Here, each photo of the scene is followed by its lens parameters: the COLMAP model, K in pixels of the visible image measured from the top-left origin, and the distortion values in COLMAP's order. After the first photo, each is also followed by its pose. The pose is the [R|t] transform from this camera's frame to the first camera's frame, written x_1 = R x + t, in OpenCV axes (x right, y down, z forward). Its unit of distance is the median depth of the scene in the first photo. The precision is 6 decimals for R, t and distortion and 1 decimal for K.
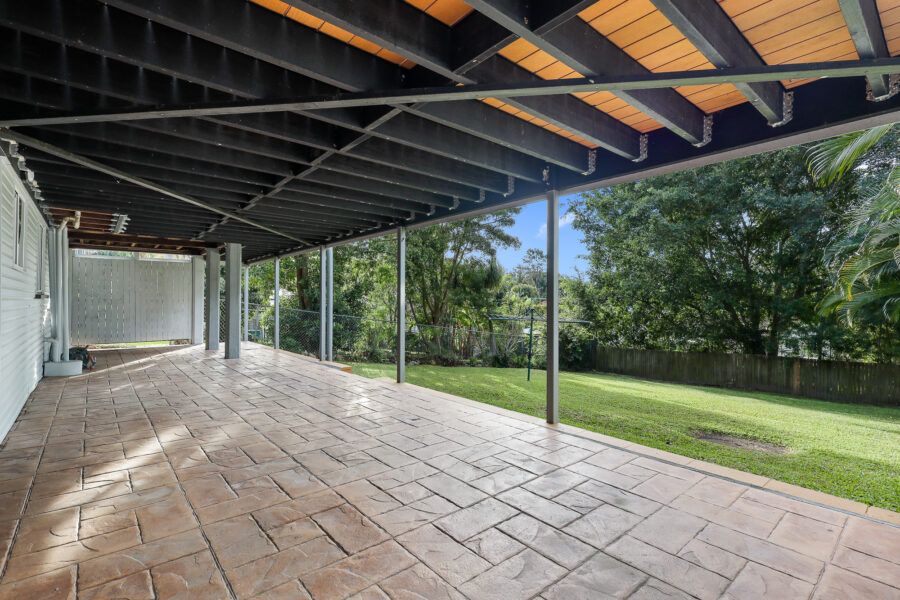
lens RADIAL K [[421.0, 0, 453.2], [0, 421.0, 304.4], [0, 0, 1]] dist [-0.003041, -0.000218]
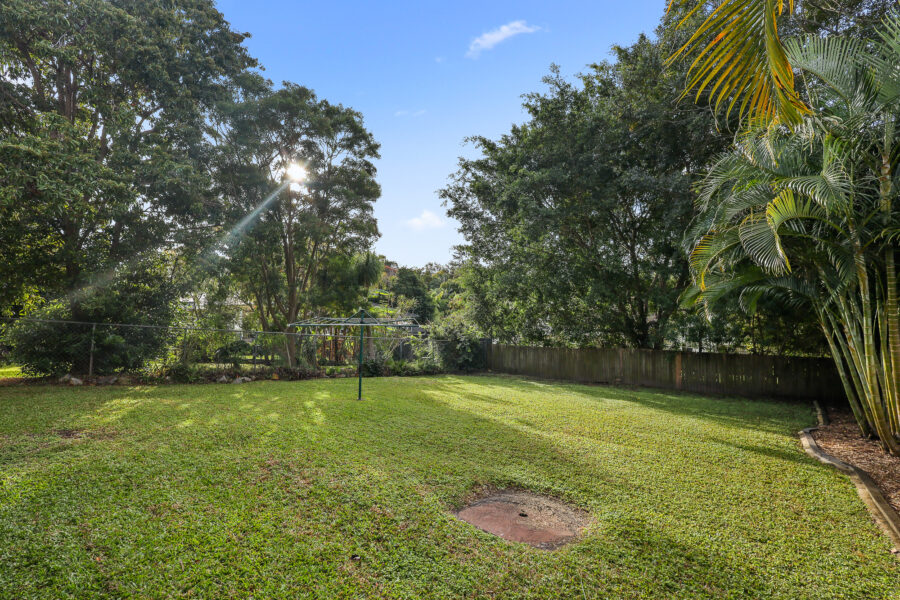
lens RADIAL K [[416.9, 0, 451.8], [0, 416.9, 308.9], [0, 0, 1]] dist [0.000903, 0.000404]
pose [[0.989877, -0.030892, 0.138524, 0.164169], [0.028286, 0.999385, 0.020745, -0.002462], [-0.139080, -0.016616, 0.990142, 0.124064]]
